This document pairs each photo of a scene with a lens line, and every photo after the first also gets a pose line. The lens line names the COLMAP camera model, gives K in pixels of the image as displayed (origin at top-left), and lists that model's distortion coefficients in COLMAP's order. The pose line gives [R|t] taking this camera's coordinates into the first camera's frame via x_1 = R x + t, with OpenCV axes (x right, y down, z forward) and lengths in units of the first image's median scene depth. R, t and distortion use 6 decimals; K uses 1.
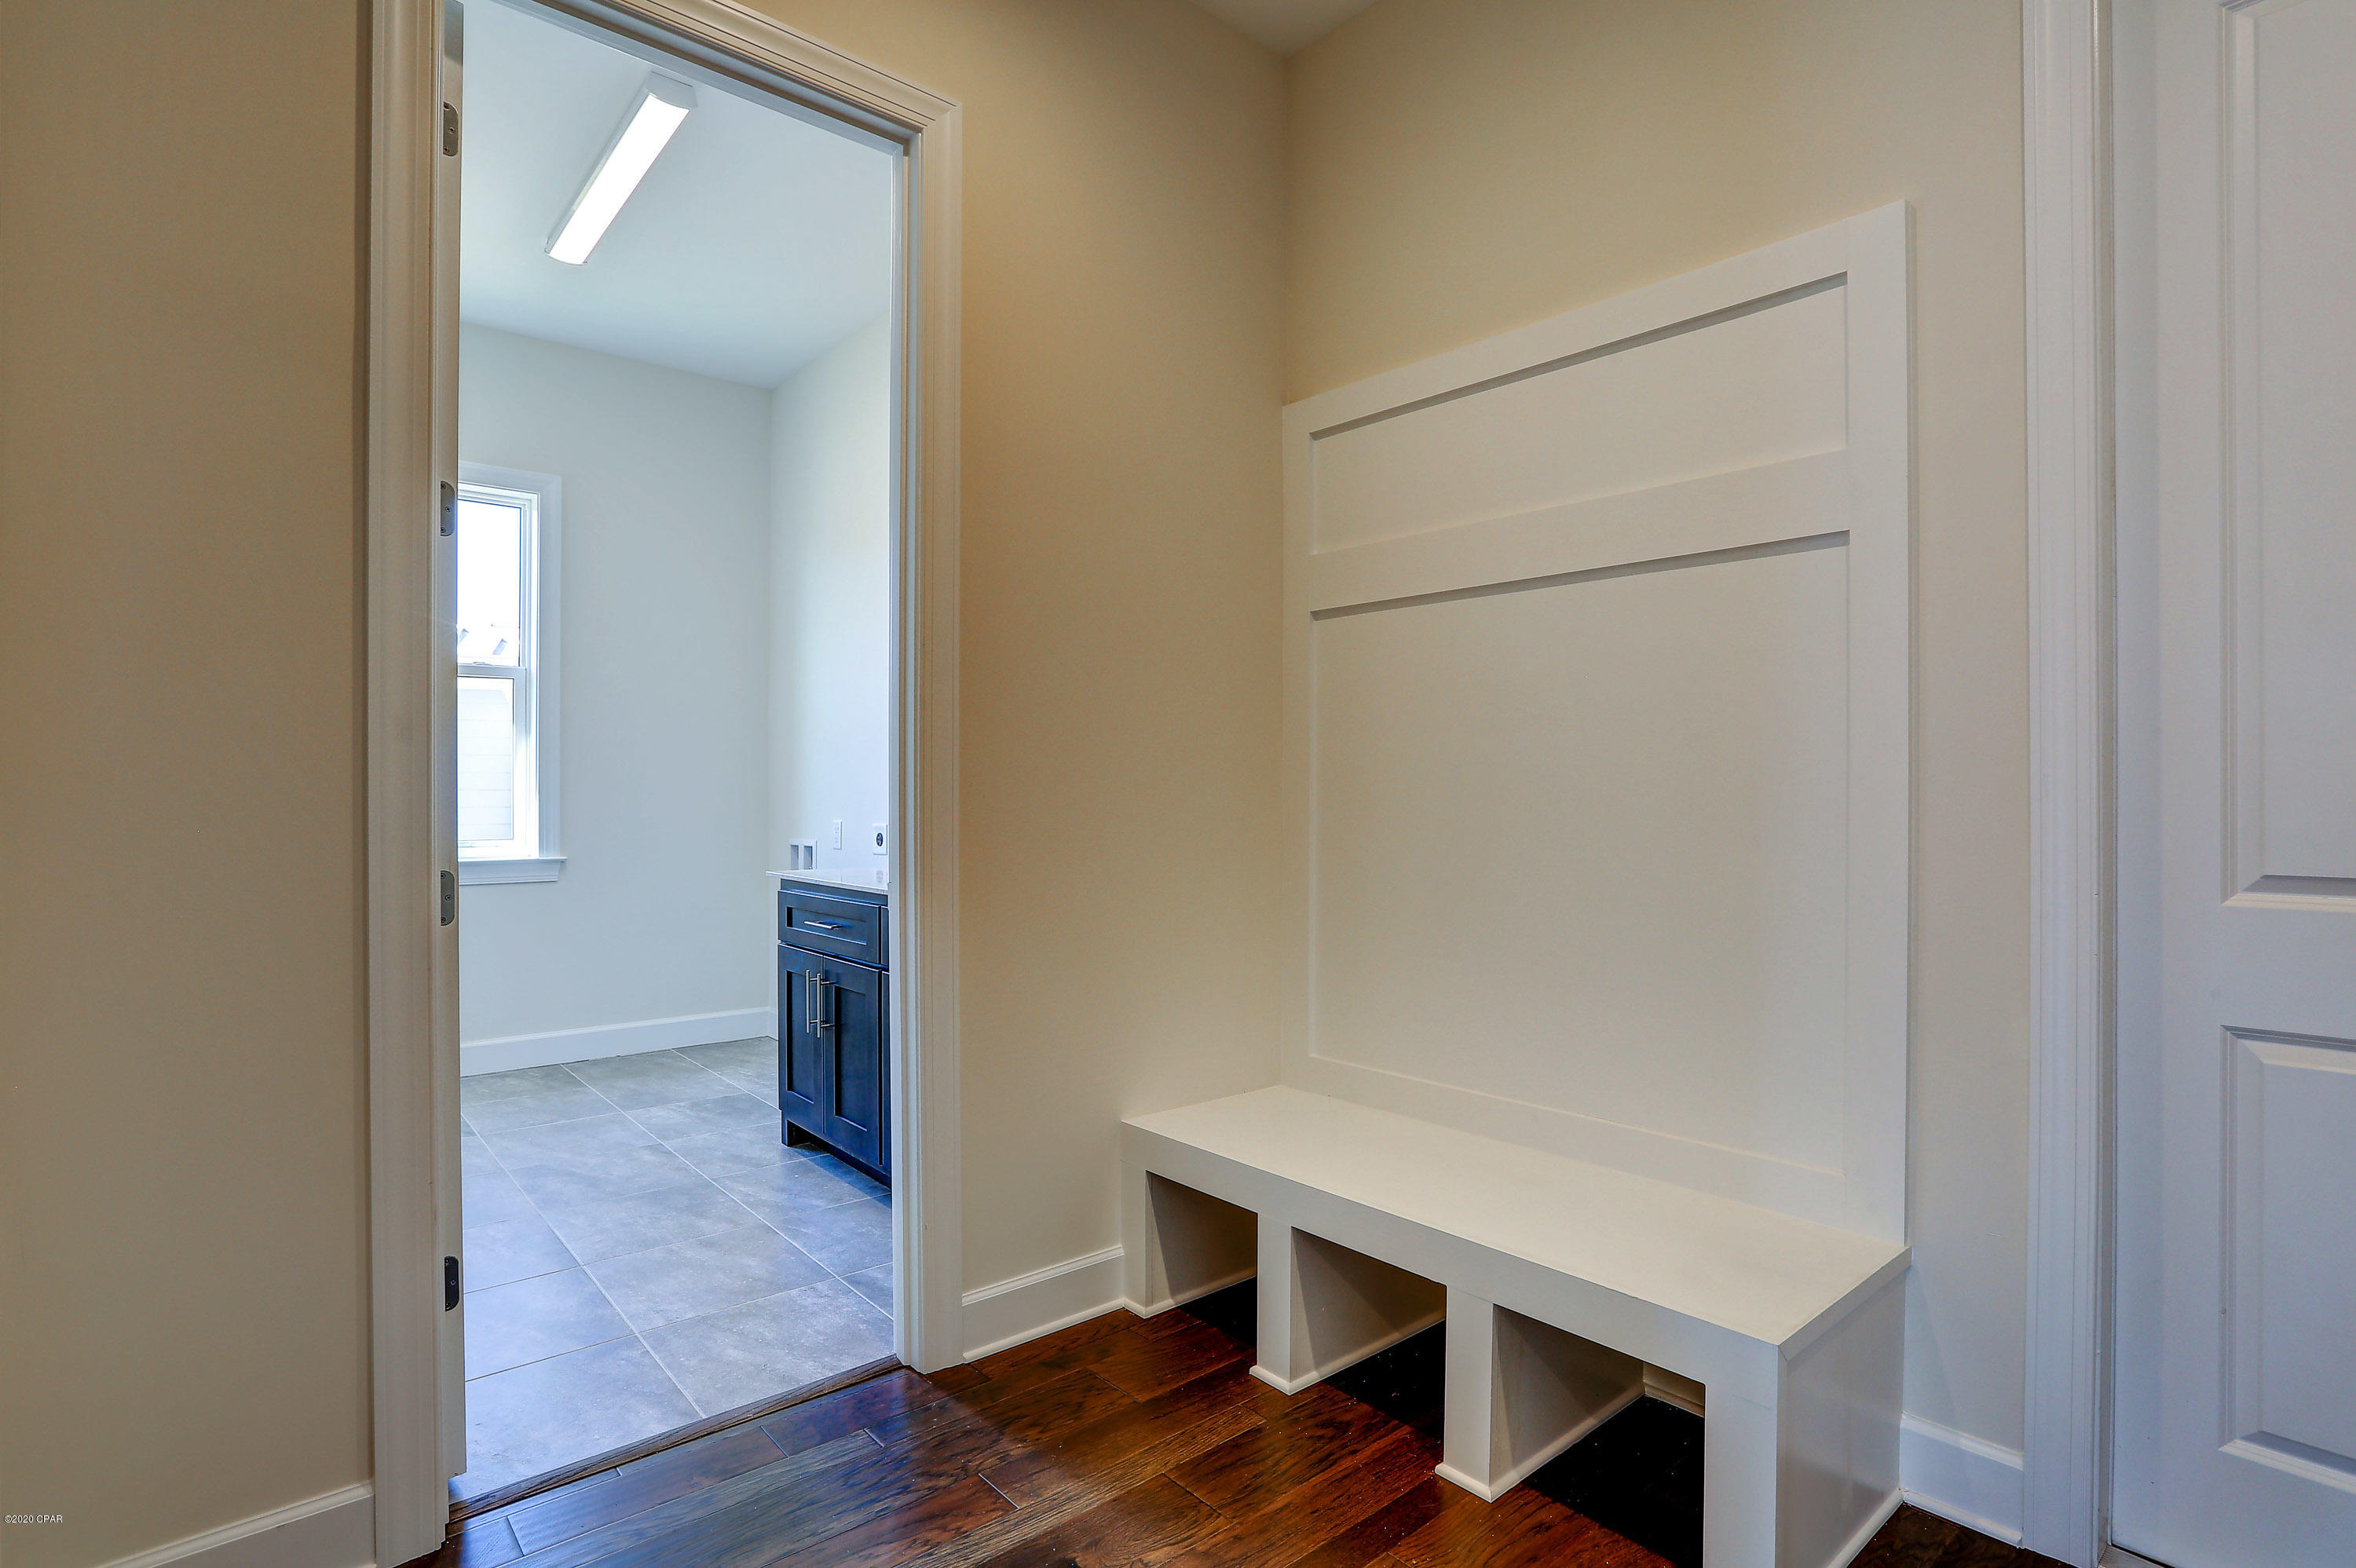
lens RADIAL K [[1135.0, 0, 1196.5], [0, 1135.0, 777.4], [0, 0, 1]] dist [-0.023166, 0.002927]
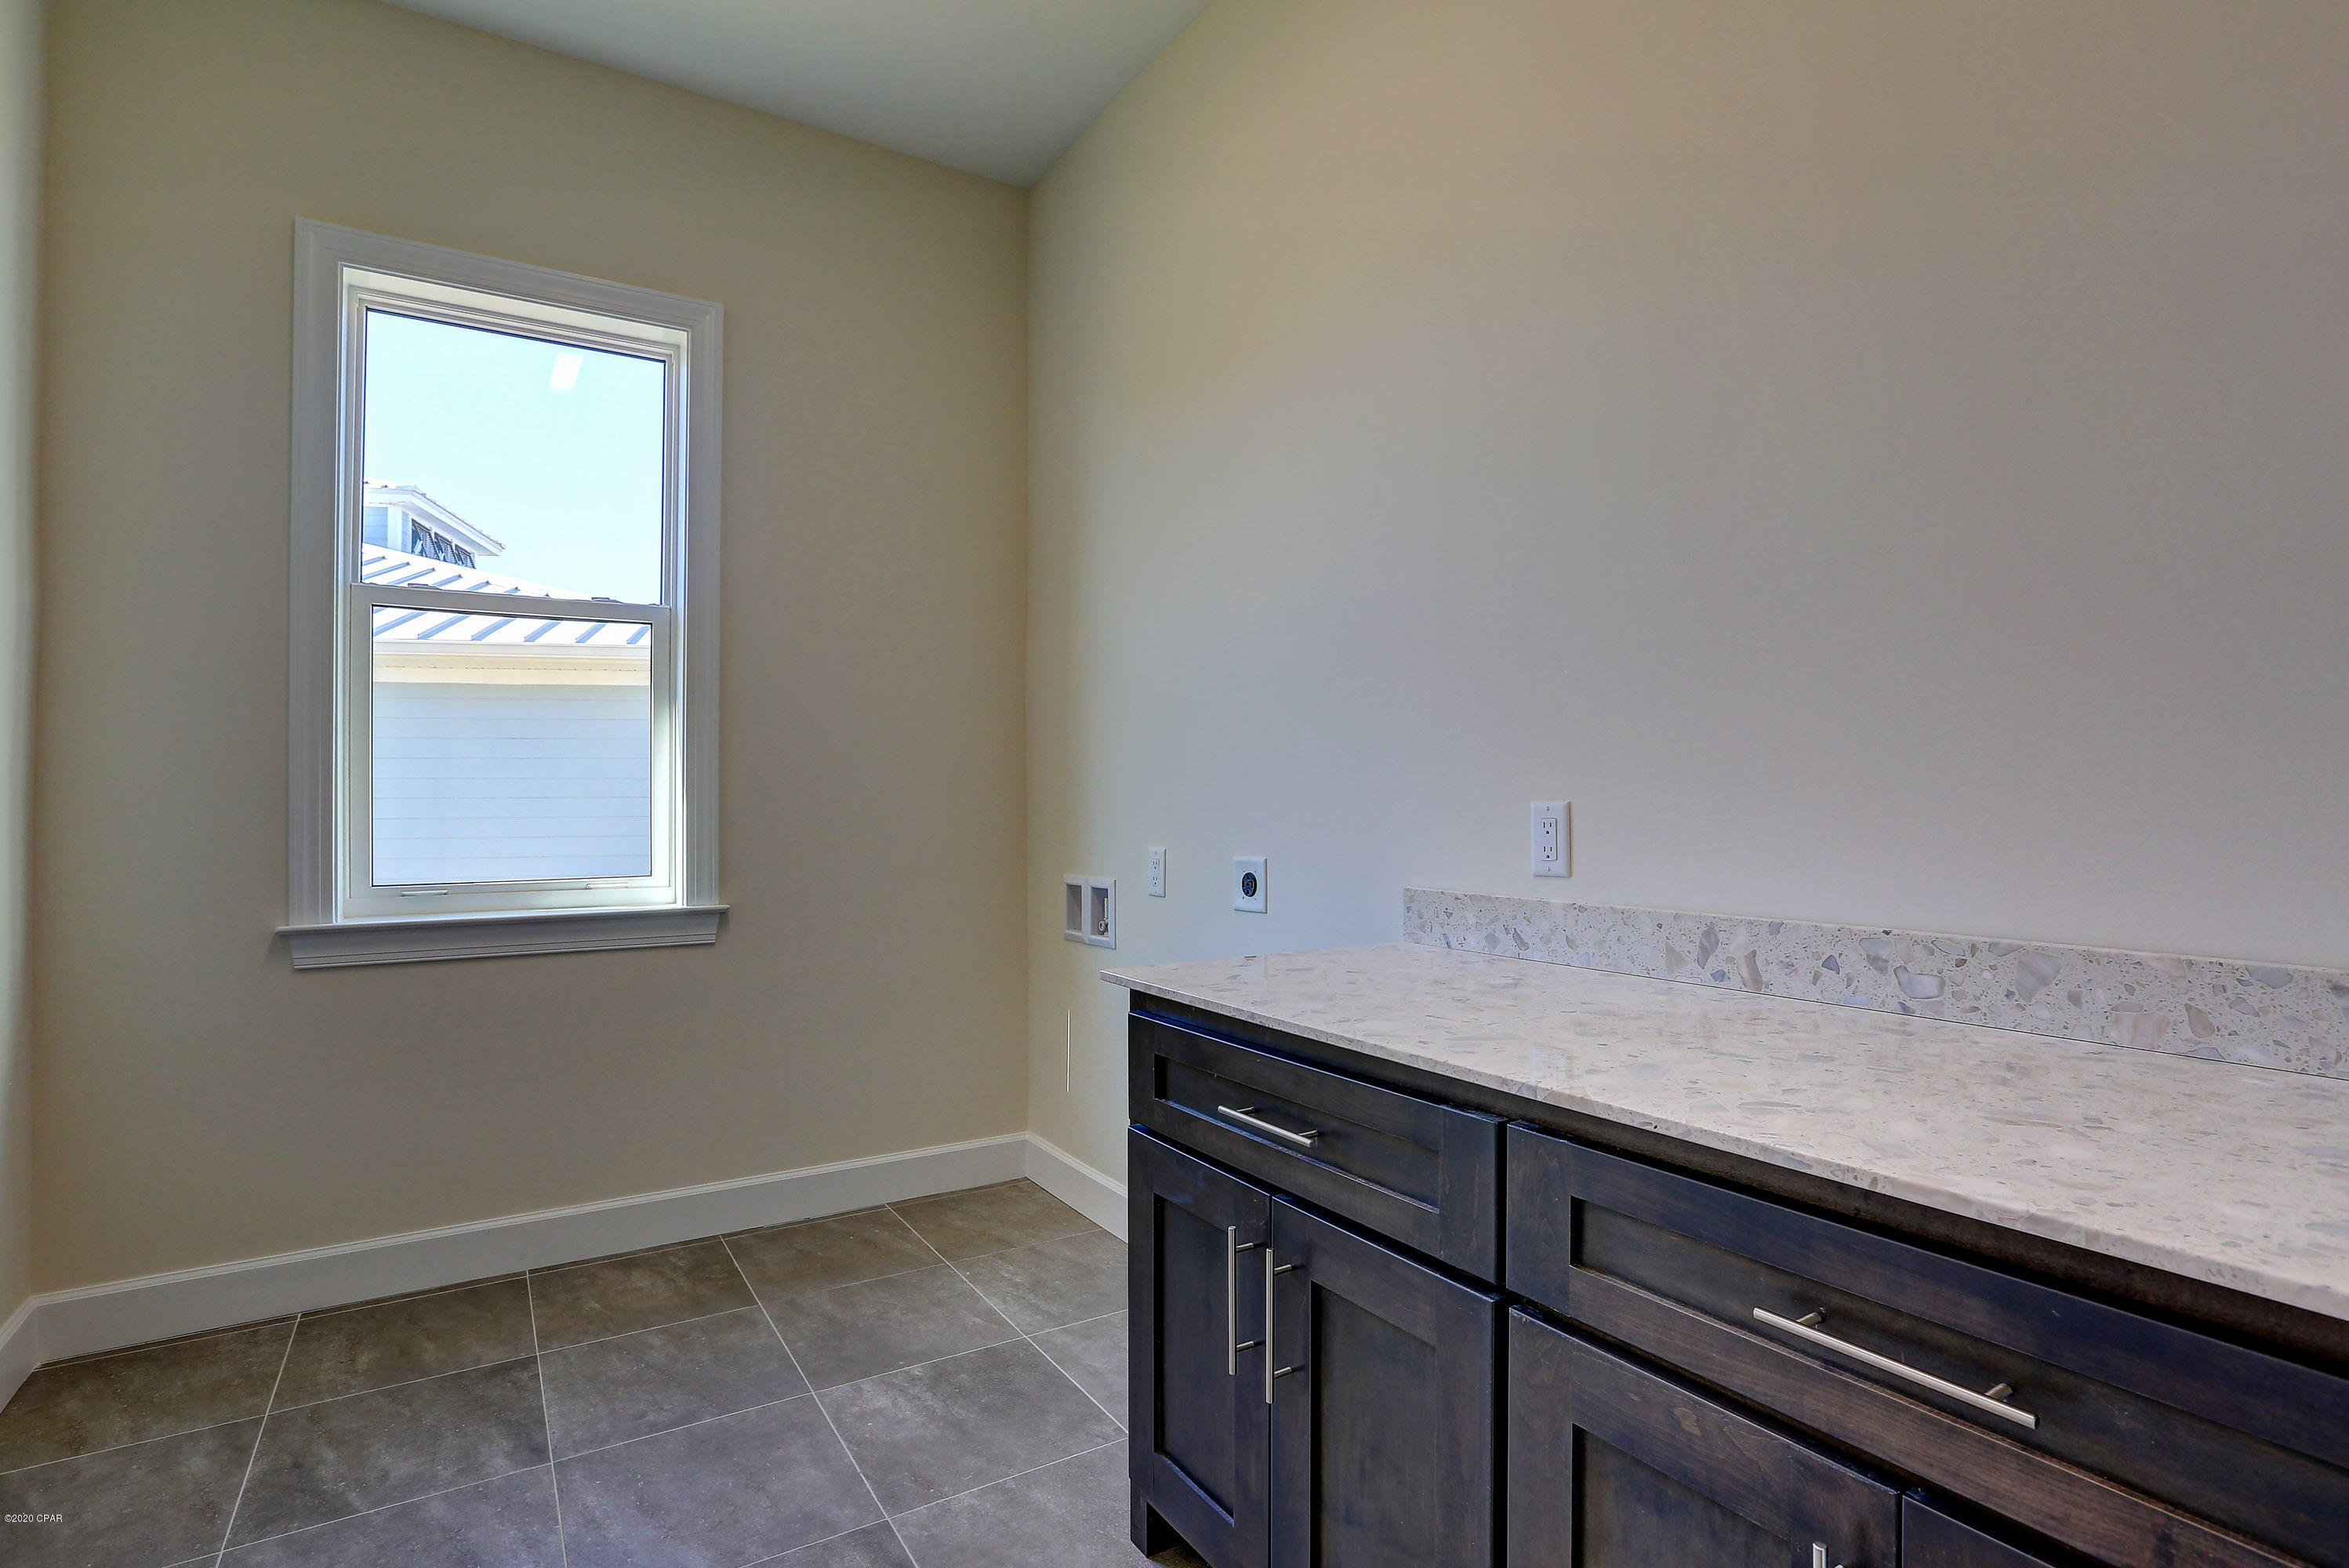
lens RADIAL K [[1131.7, 0, 1173.8], [0, 1131.7, 775.2], [0, 0, 1]] dist [-0.023166, 0.002927]
pose [[0.986711, -0.005051, -0.162406, -0.224989], [0.003492, 0.999945, -0.009885, 0.006330], [0.162447, 0.009186, 0.986675, 0.445207]]
